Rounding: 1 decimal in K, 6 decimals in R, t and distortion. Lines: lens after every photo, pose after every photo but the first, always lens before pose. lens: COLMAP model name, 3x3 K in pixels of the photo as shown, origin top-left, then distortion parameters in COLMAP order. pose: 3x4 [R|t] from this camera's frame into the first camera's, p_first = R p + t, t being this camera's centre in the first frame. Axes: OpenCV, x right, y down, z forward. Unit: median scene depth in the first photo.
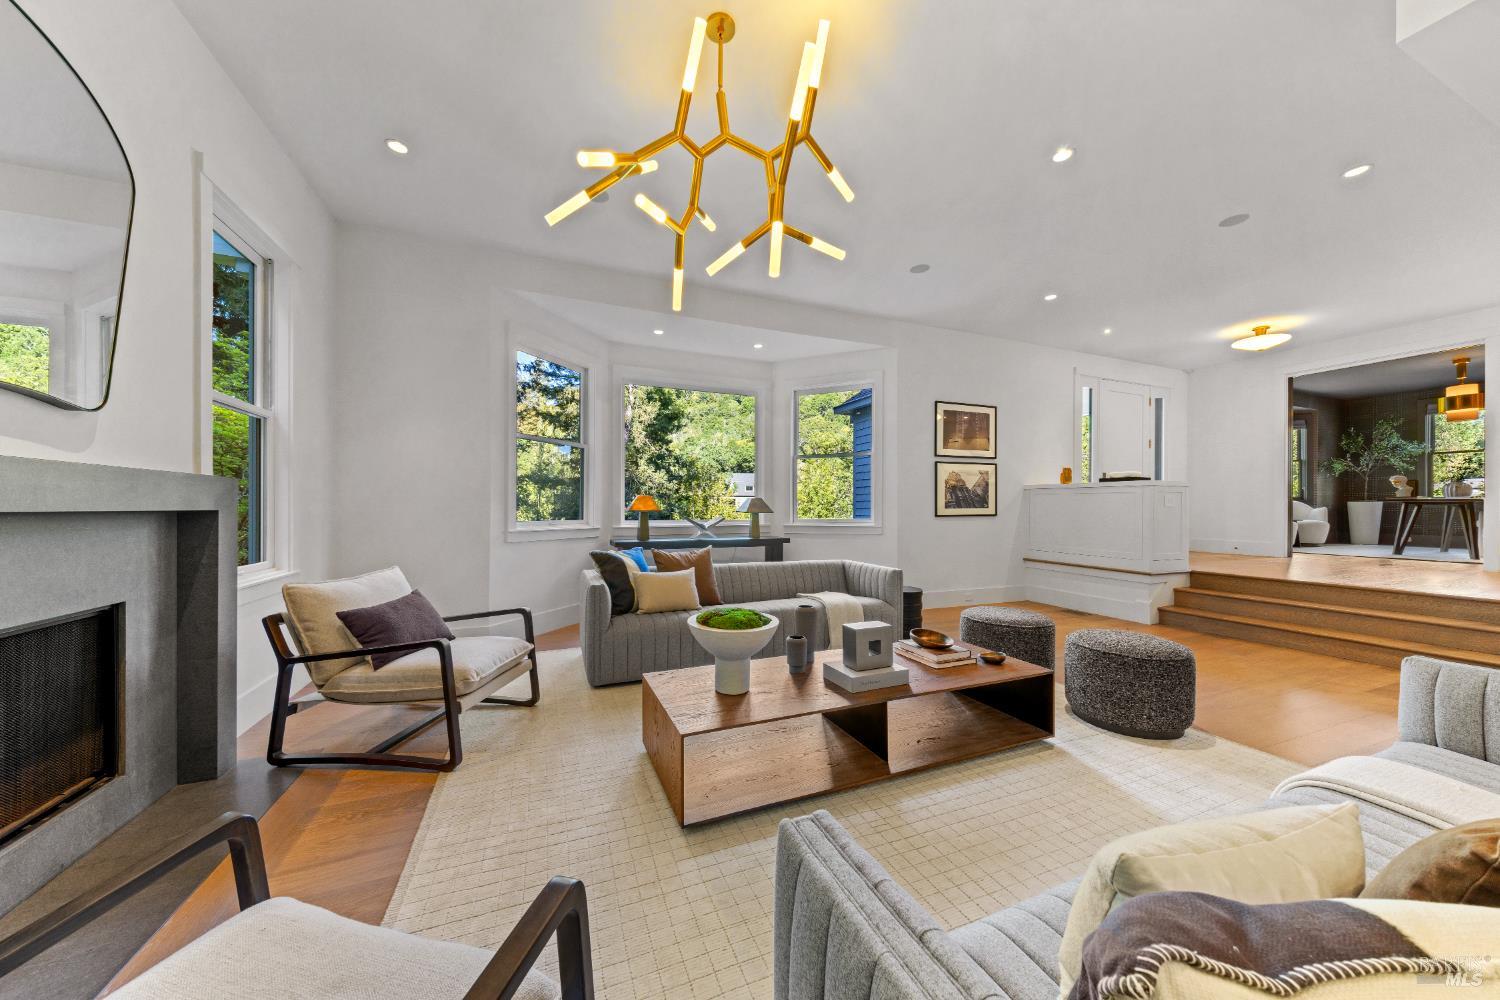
lens RADIAL K [[499.8, 0, 758.1], [0, 499.8, 509.8], [0, 0, 1]] dist [0.001872, -0.000187]
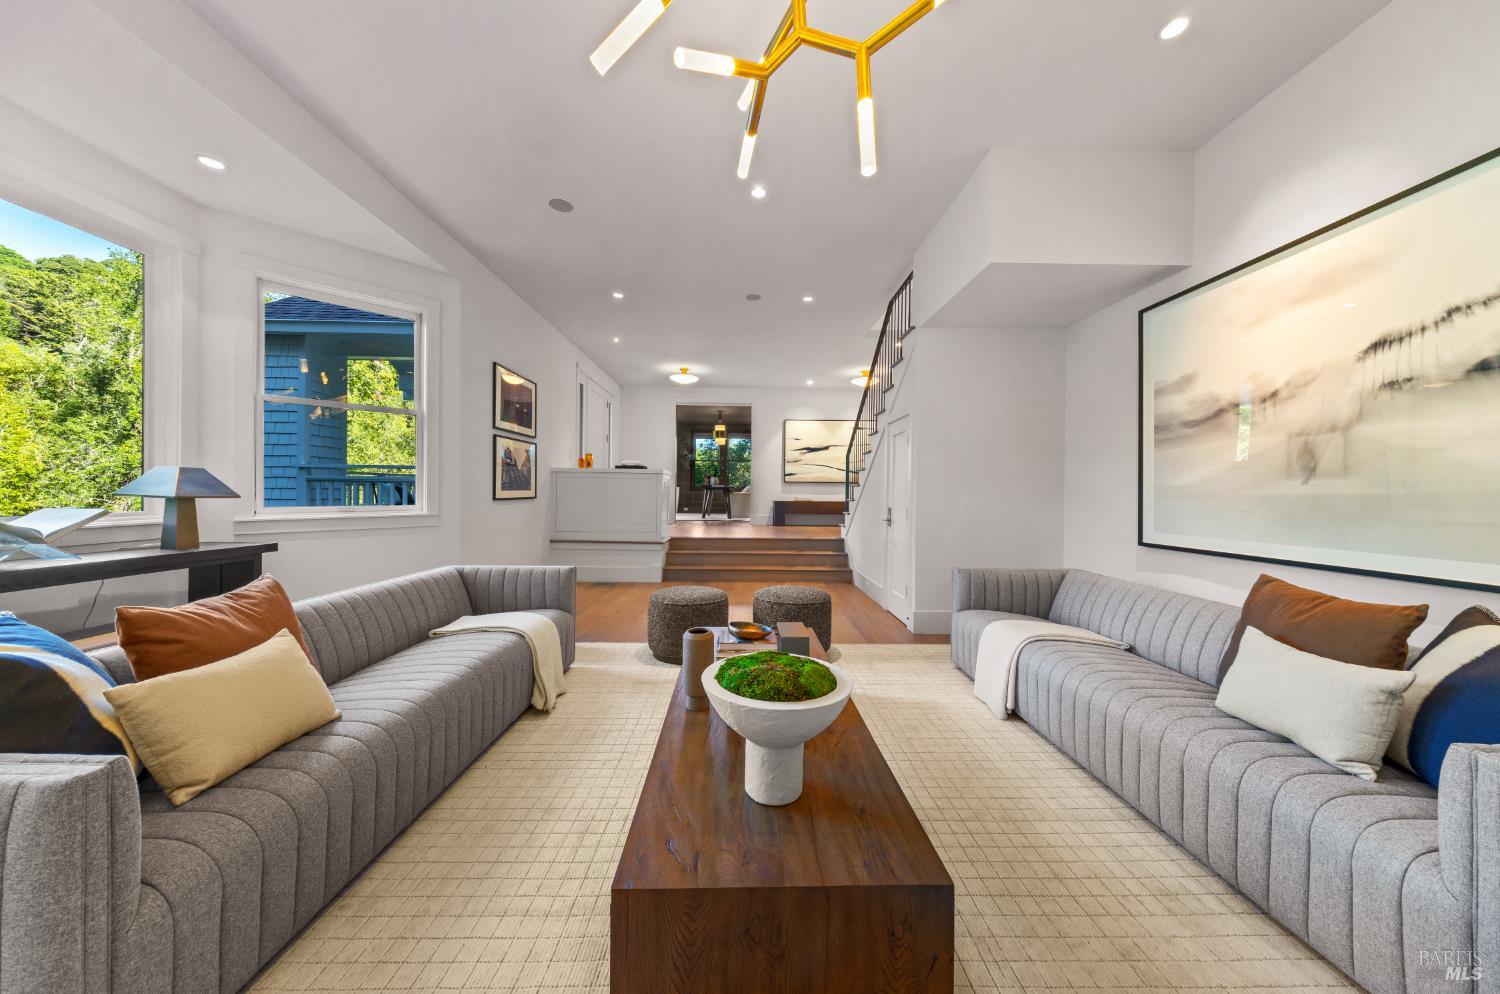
lens RADIAL K [[473.9, 0, 751.0], [0, 473.9, 492.9], [0, 0, 1]] dist [0.001435, 0.000050]
pose [[0.373974, -0.000309, 0.927439, -0.208045], [-0.005828, 0.999979, 0.002683, -0.003092], [-0.927421, -0.006409, 0.373965, 0.281906]]
